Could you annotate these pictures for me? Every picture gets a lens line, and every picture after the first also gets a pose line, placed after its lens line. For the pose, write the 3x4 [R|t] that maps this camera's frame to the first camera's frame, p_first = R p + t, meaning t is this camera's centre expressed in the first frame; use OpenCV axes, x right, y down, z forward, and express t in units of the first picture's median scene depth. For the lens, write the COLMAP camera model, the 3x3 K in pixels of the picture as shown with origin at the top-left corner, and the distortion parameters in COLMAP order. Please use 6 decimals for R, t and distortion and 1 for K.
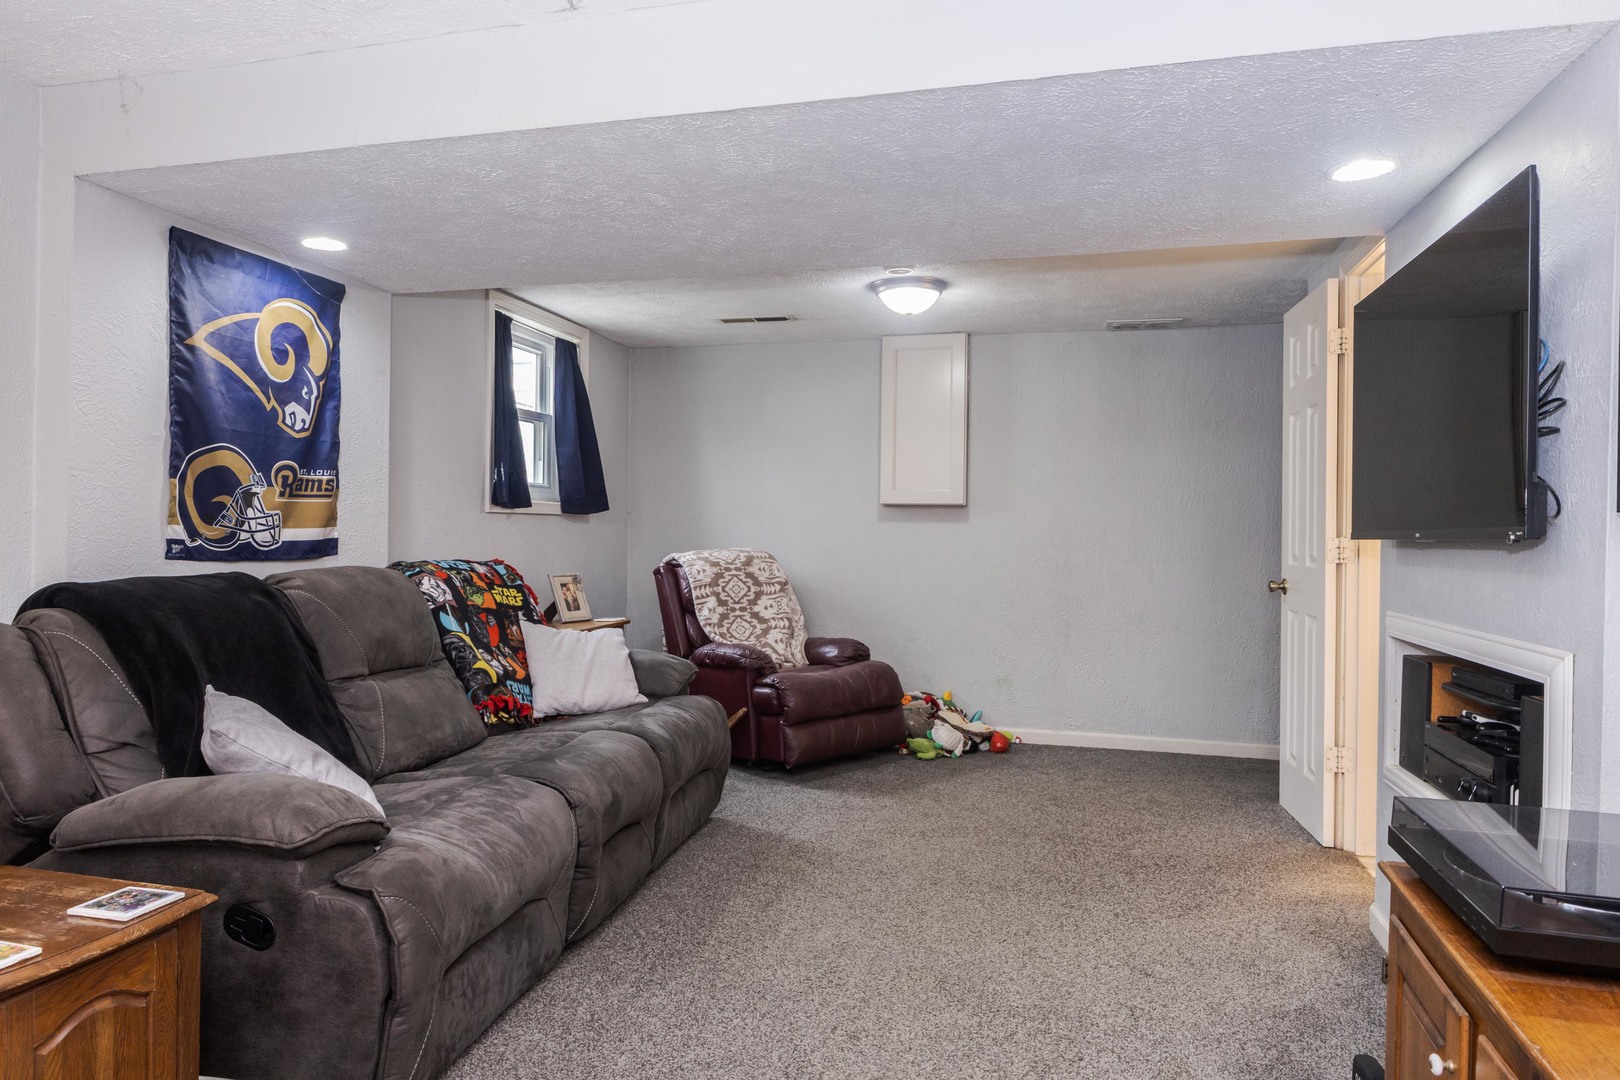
lens RADIAL K [[1019.3, 0, 712.6], [0, 1019.3, 537.8], [0, 0, 1]] dist [0.007325, -0.001870]
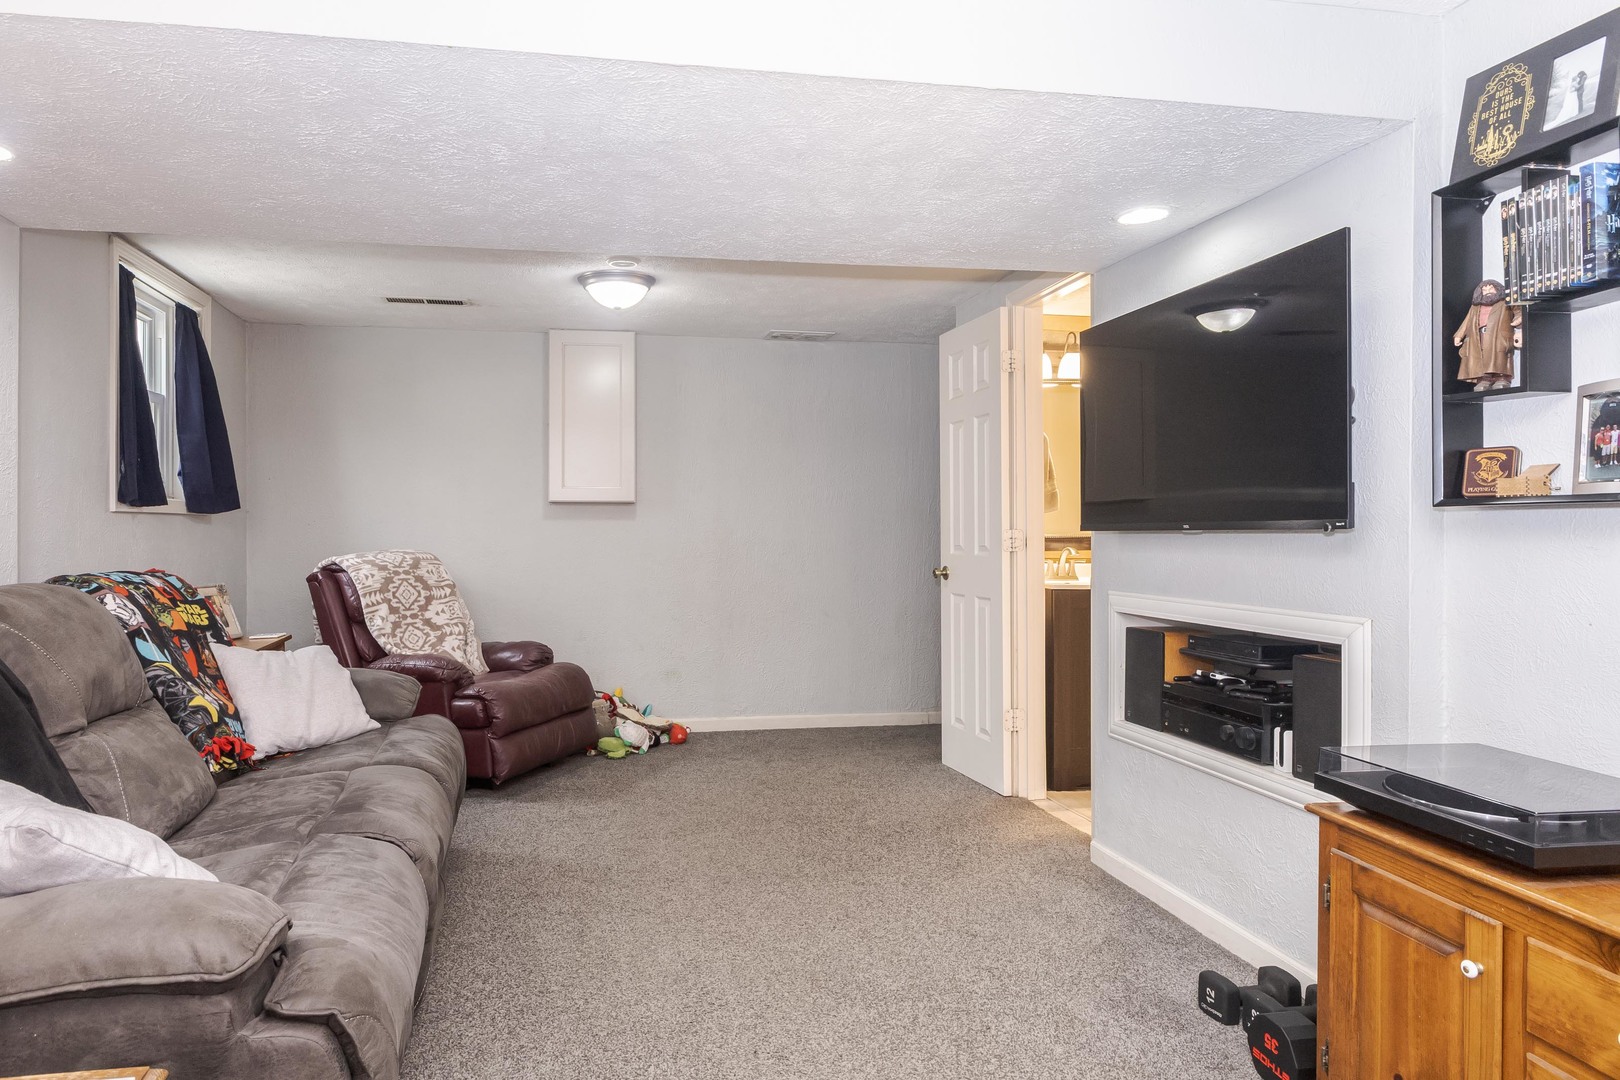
lens RADIAL K [[1019.3, 0, 809.7], [0, 1019.3, 530.2], [0, 0, 1]] dist [0.007325, -0.001870]
pose [[0.905055, -0.012767, 0.425102, -0.100703], [0.014783, 0.999890, -0.001443, -0.001389], [-0.425037, 0.007590, 0.905144, 0.050049]]
